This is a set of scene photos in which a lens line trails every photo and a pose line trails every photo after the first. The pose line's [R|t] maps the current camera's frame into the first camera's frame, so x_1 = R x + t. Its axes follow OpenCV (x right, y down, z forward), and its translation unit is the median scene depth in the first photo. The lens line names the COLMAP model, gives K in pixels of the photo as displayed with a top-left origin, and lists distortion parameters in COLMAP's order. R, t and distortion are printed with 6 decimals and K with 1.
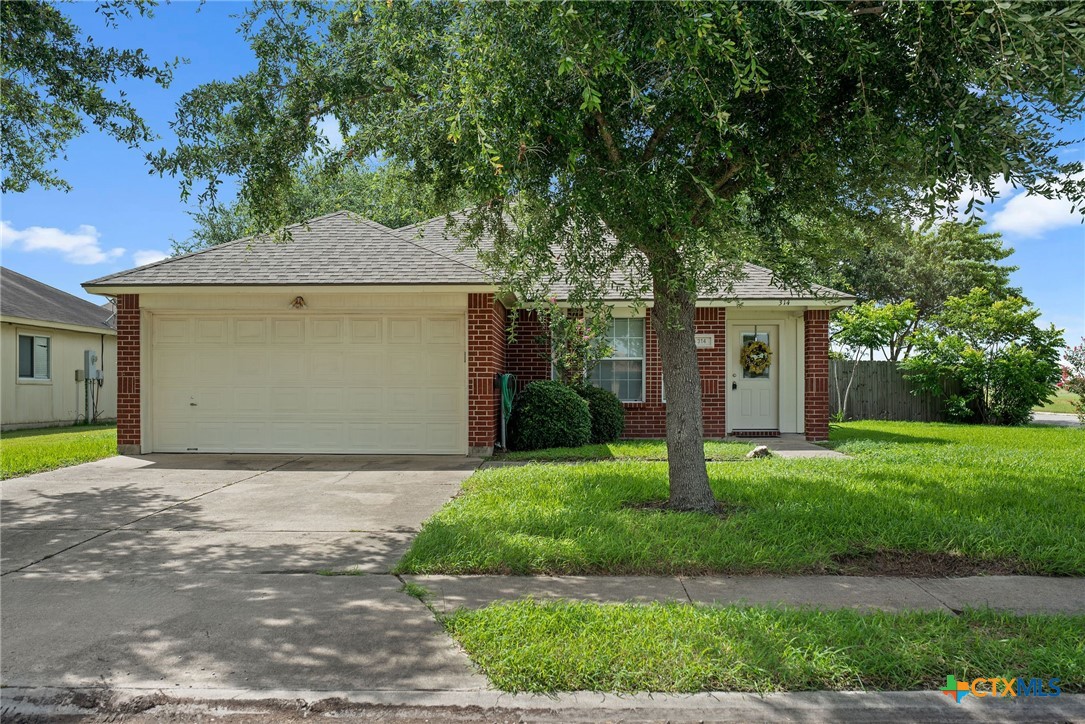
lens RADIAL K [[1060.3, 0, 545.2], [0, 1060.3, 363.2], [0, 0, 1]] dist [-0.028347, 0.000000]
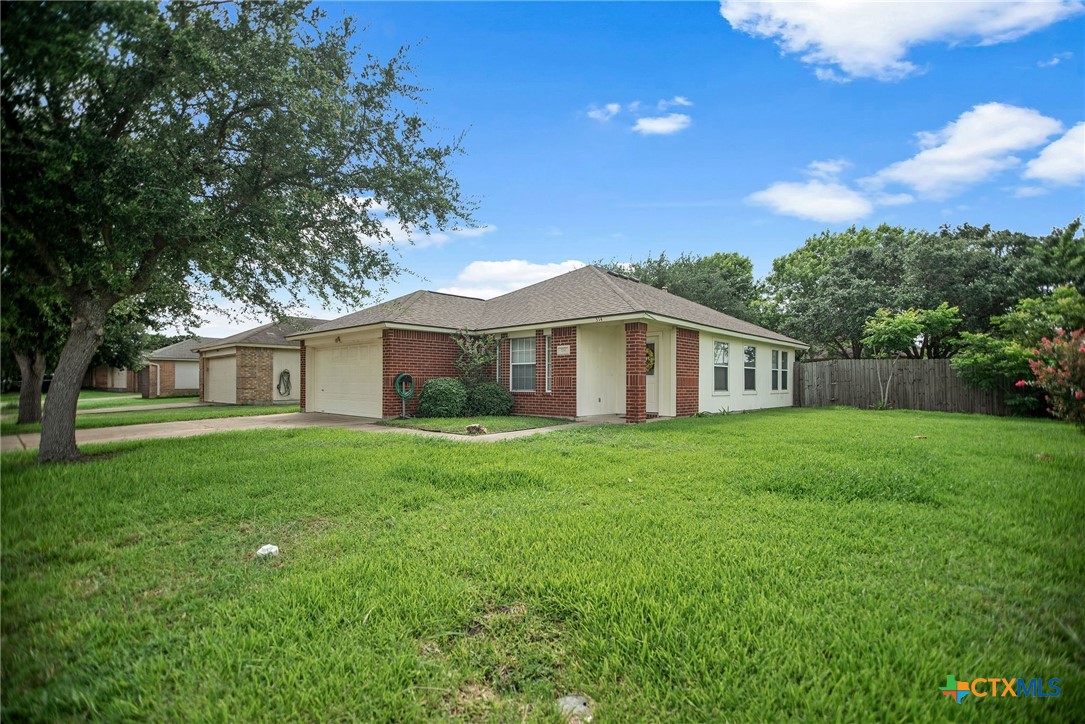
lens RADIAL K [[508.2, 0, 534.7], [0, 508.2, 366.0], [0, 0, 1]] dist [0.003042, 0.000256]
pose [[0.746995, -0.020919, -0.664500, 0.669933], [0.015378, 0.999781, -0.014186, 0.011809], [0.664651, 0.000378, 0.747154, 0.518412]]
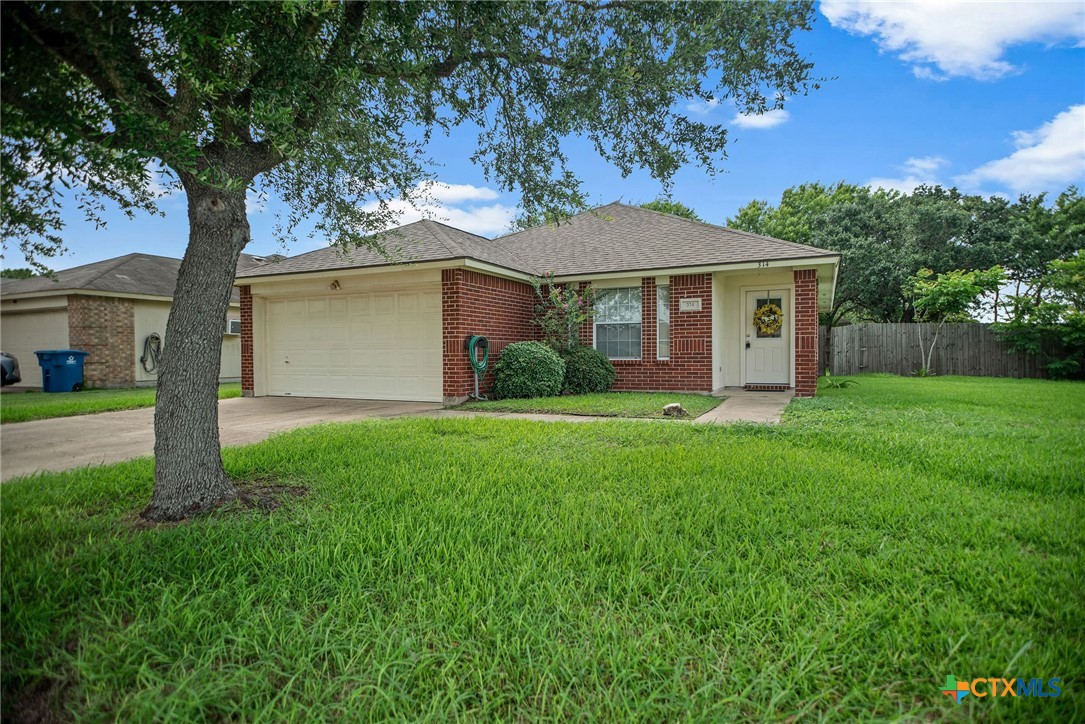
lens RADIAL K [[594.2, 0, 543.9], [0, 594.2, 361.9], [0, 0, 1]] dist [0.015400, 0.000267]
pose [[0.912454, -0.000888, -0.409179, 0.303088], [0.016765, 0.999239, 0.035217, 0.016792], [0.408837, -0.038993, 0.911774, 0.416091]]
